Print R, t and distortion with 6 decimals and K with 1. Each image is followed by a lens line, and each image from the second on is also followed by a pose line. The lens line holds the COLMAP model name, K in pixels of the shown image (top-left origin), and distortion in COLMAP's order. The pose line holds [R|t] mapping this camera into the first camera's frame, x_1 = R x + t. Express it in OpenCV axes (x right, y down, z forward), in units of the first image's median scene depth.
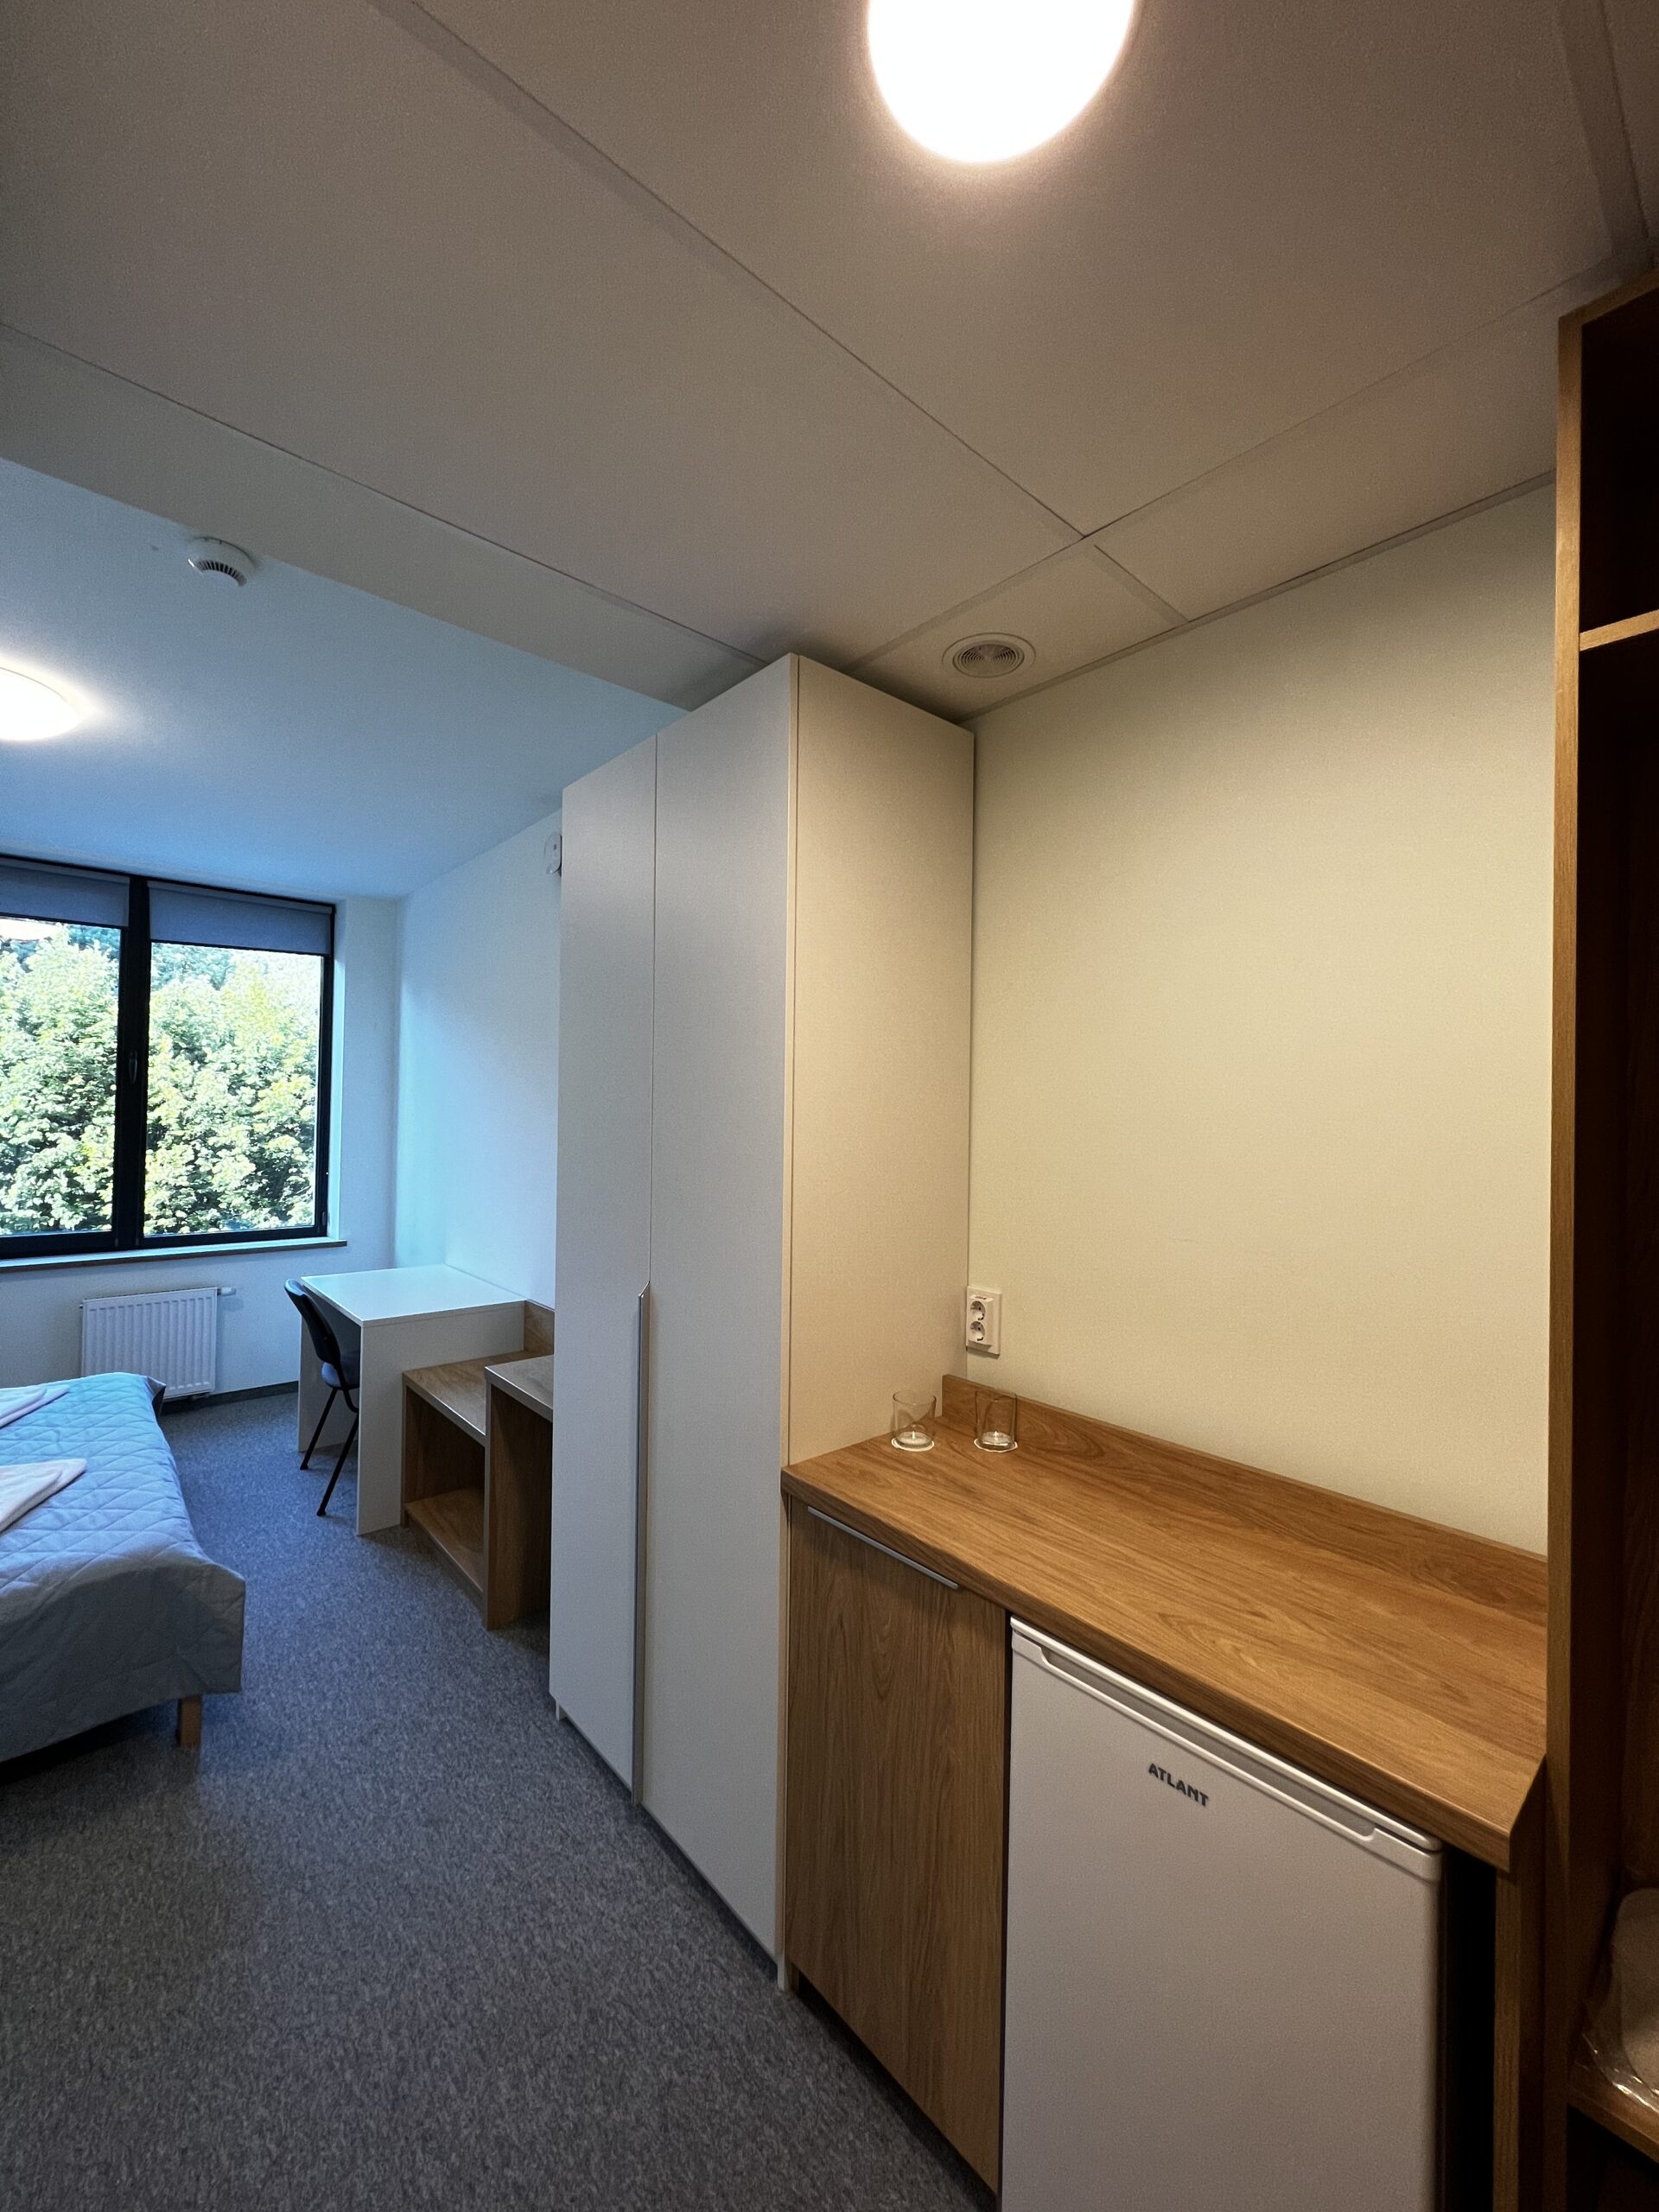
lens RADIAL K [[882.8, 0, 828.1], [0, 882.8, 1097.4], [0, 0, 1]] dist [-0.003206, 0.001166]
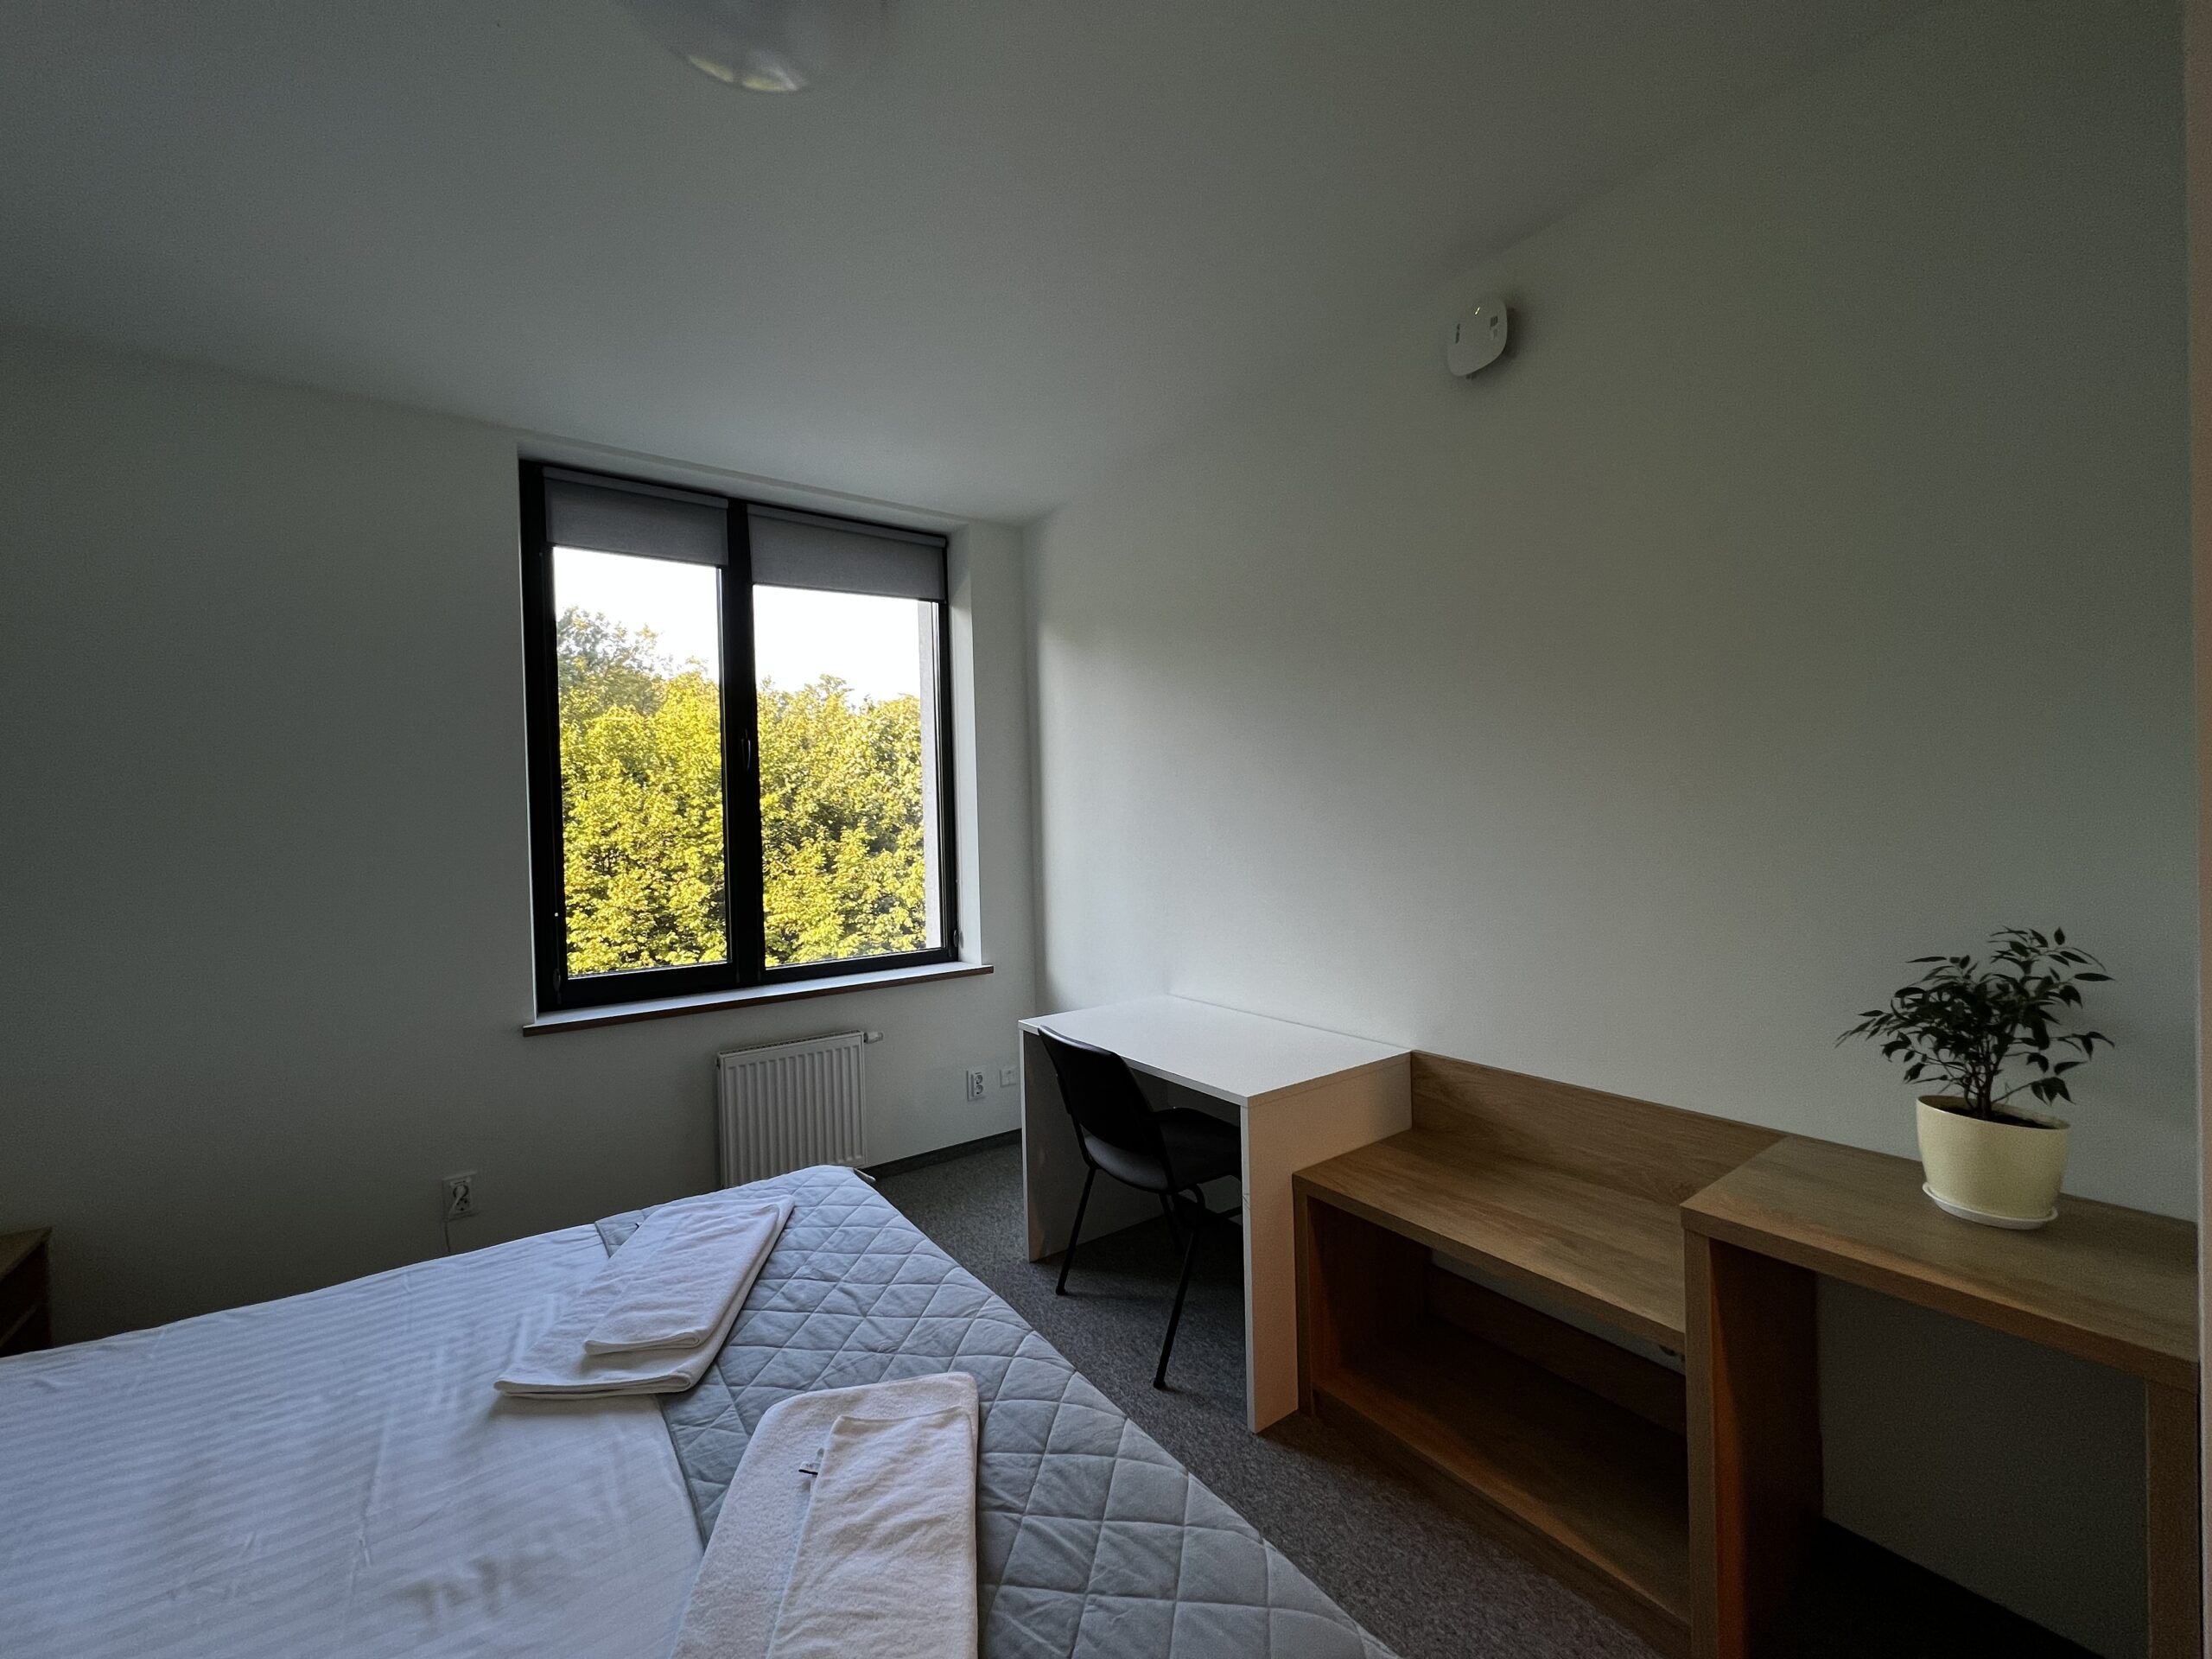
lens RADIAL K [[882.8, 0, 1100.8], [0, 882.8, 824.1], [0, 0, 1]] dist [-0.003206, 0.001166]
pose [[0.993370, -0.044382, -0.106045, -0.119909], [0.046749, 0.998708, 0.019936, 0.008993], [0.105023, -0.024761, 0.994161, 0.079819]]
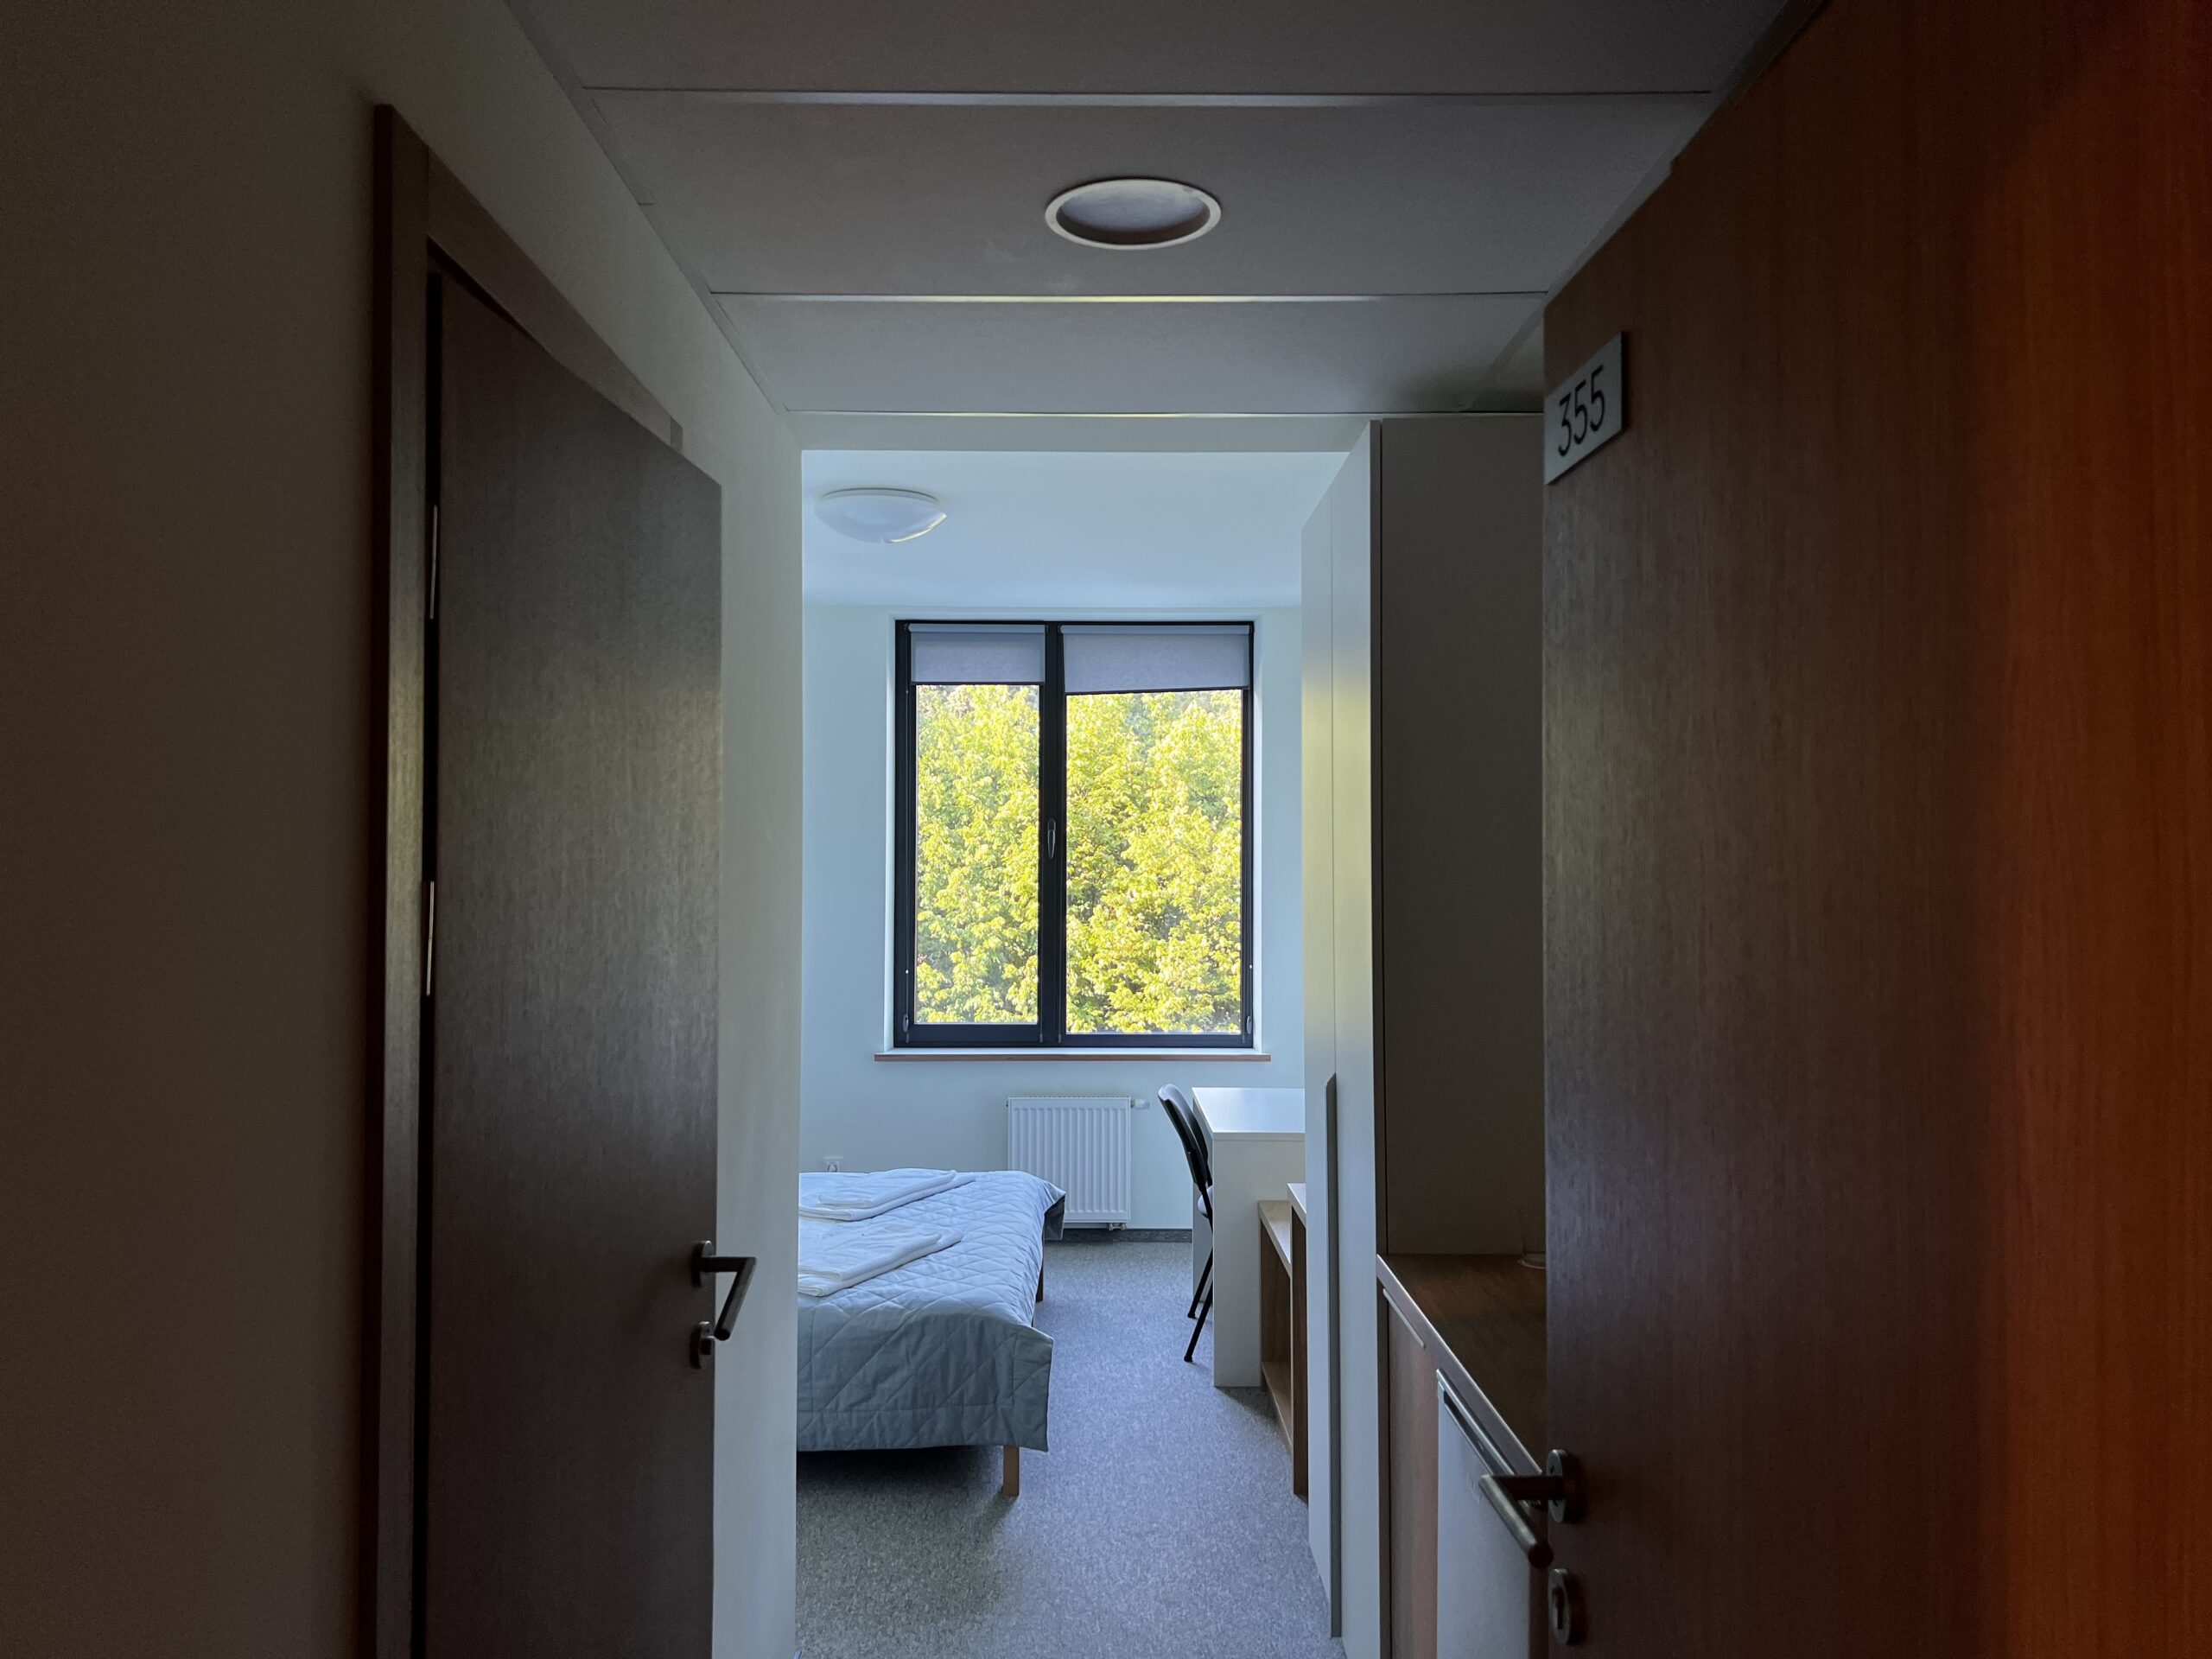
lens RADIAL K [[1638.0, 0, 1108.1], [0, 1638.0, 824.5], [0, 0, 1]] dist [-0.008243, -0.010044]
pose [[0.753876, -0.031313, -0.656270, 0.097193], [0.019049, 0.999485, -0.025807, -0.001802], [0.656741, 0.006955, 0.754084, -0.058391]]
